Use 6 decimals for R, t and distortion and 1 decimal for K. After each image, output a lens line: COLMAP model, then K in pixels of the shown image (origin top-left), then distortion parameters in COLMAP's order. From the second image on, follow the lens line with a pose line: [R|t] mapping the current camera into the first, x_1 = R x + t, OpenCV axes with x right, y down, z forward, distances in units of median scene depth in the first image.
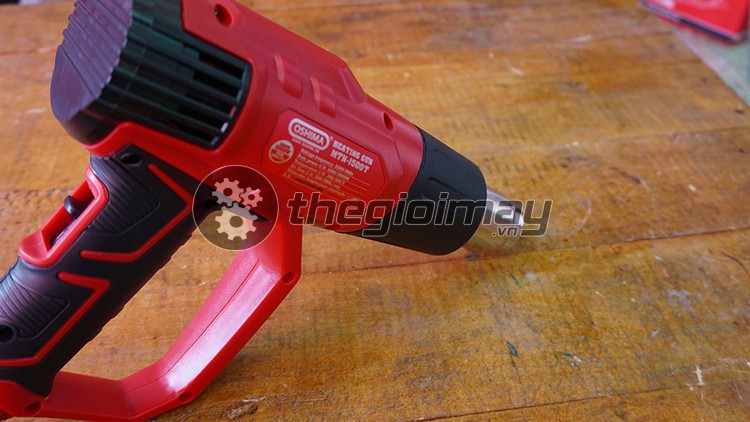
lens RADIAL K [[678.5, 0, 374.0], [0, 678.5, 212.7], [0, 0, 1]] dist [0.006173, 0.034863]
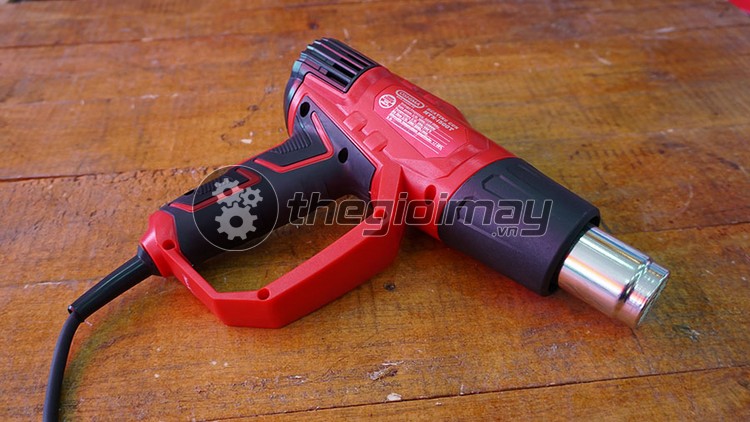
lens RADIAL K [[678.5, 0, 374.1], [0, 678.5, 210.0], [0, 0, 1]] dist [0.006173, 0.034863]
pose [[0.999414, 0.011886, -0.032100, -0.121289], [-0.011770, 0.999924, 0.003793, 0.020620], [0.032142, -0.003413, 0.999477, -0.049161]]
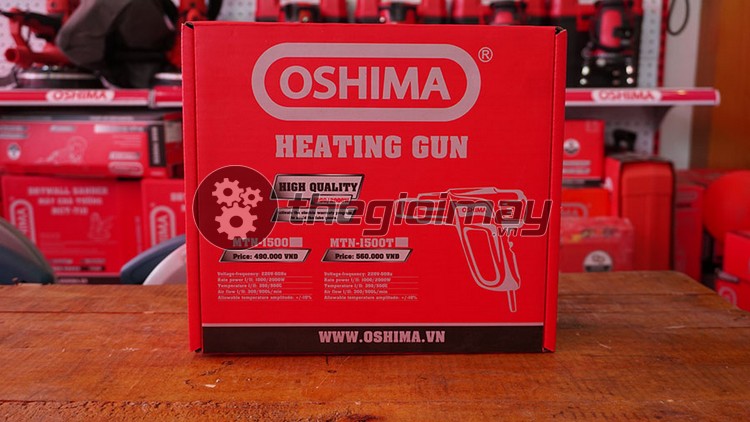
lens RADIAL K [[737.9, 0, 371.4], [0, 737.9, 214.7], [0, 0, 1]] dist [0.013955, 0.000000]
pose [[0.989224, 0.023094, -0.144576, 0.035144], [-0.095407, 0.850710, -0.516904, 0.249300], [0.111055, 0.525128, 0.843746, -0.030131]]
